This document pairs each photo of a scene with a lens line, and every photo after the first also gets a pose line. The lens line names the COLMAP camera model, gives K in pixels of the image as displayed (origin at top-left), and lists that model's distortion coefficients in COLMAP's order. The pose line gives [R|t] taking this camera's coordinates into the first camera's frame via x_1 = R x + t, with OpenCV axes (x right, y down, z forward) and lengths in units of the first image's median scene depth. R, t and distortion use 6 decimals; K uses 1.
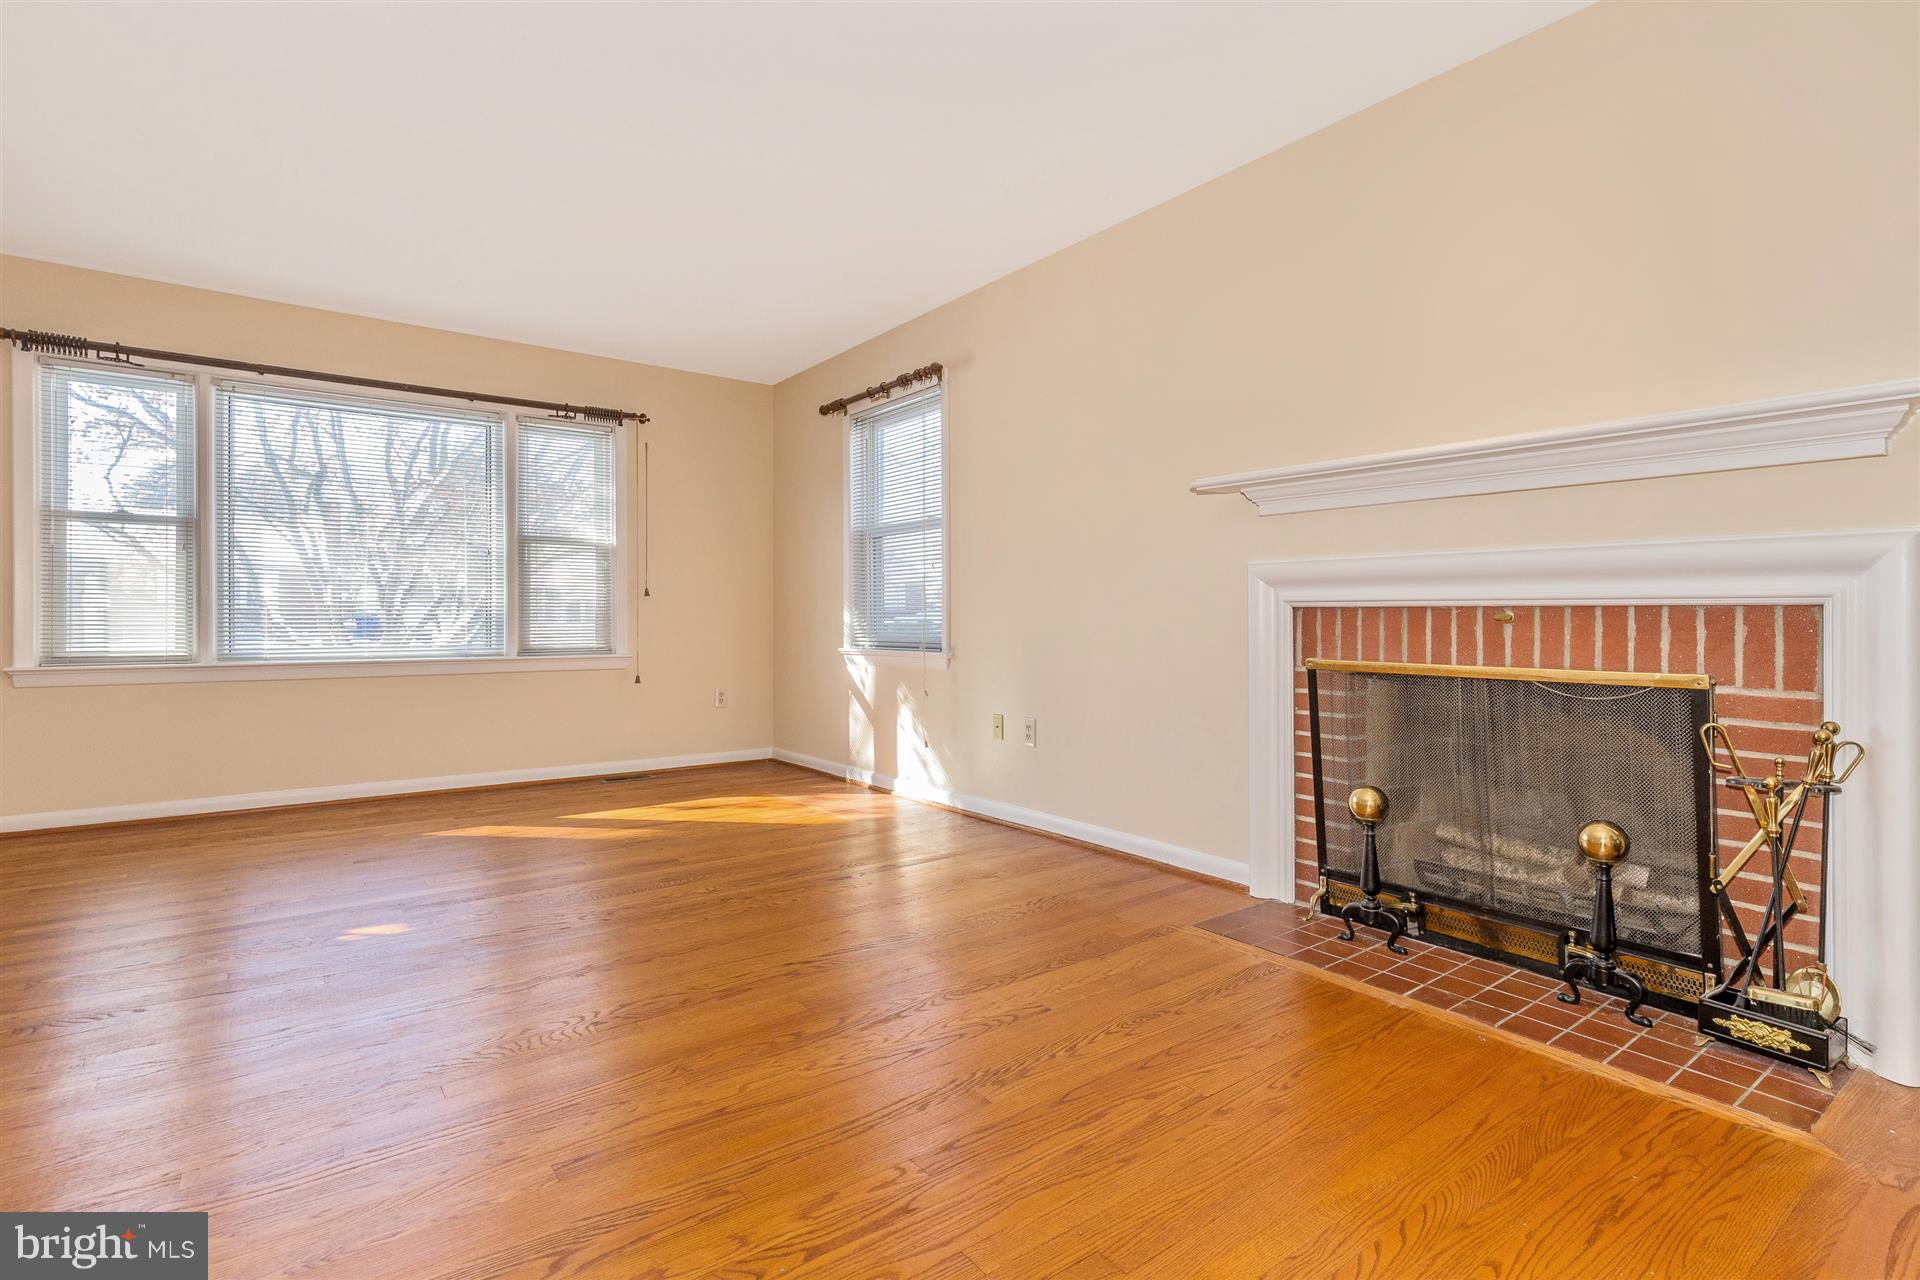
lens RADIAL K [[912.7, 0, 966.3], [0, 912.7, 632.8], [0, 0, 1]] dist [-0.000934, -0.000055]
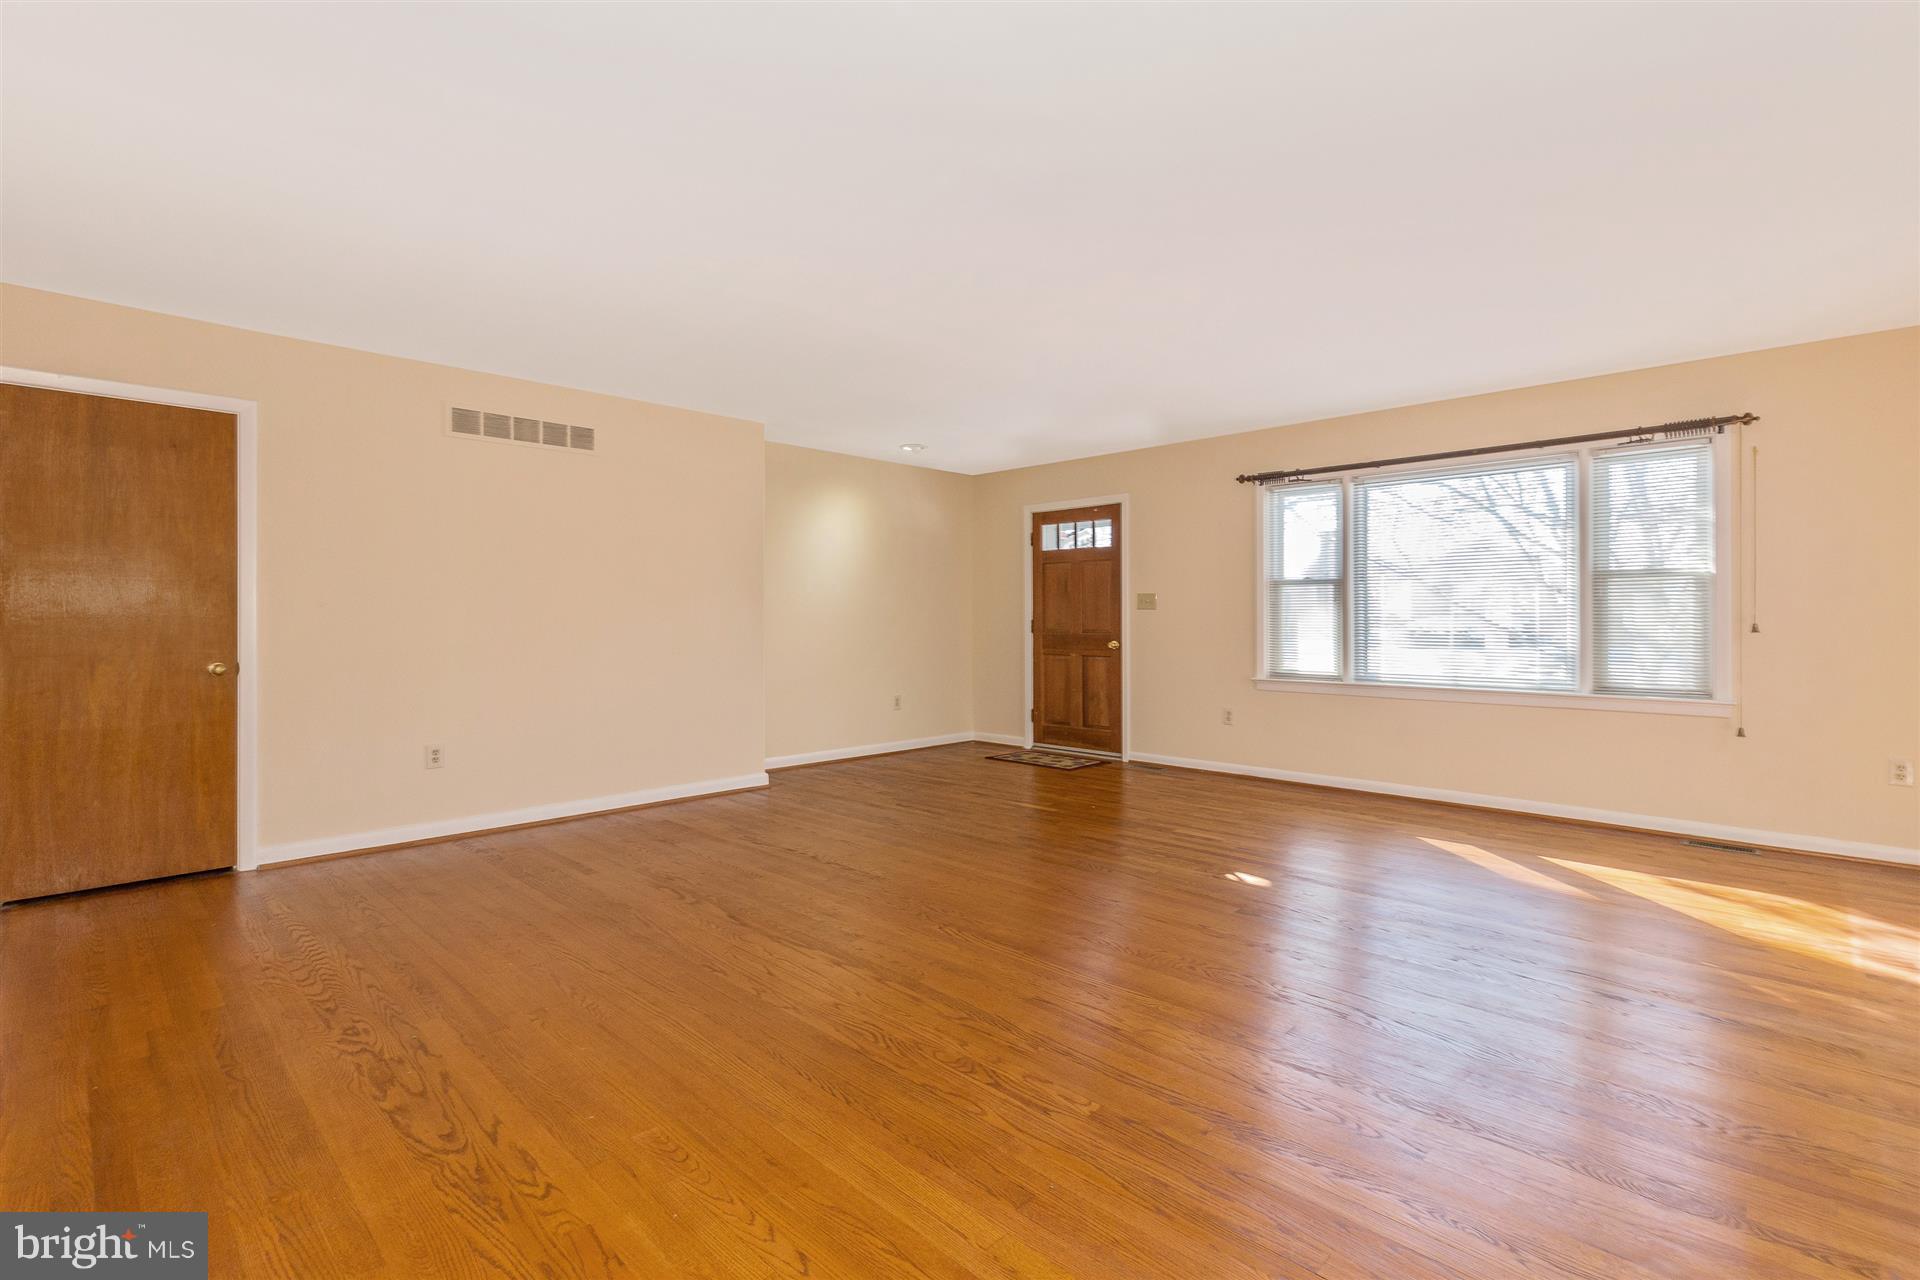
lens RADIAL K [[912.7, 0, 967.6], [0, 912.7, 627.9], [0, 0, 1]] dist [-0.000934, -0.000055]
pose [[0.133240, 0.005855, -0.991067, 0.403451], [-0.015943, 0.999866, 0.003763, -0.039259], [0.990956, 0.015299, 0.133315, 0.203927]]
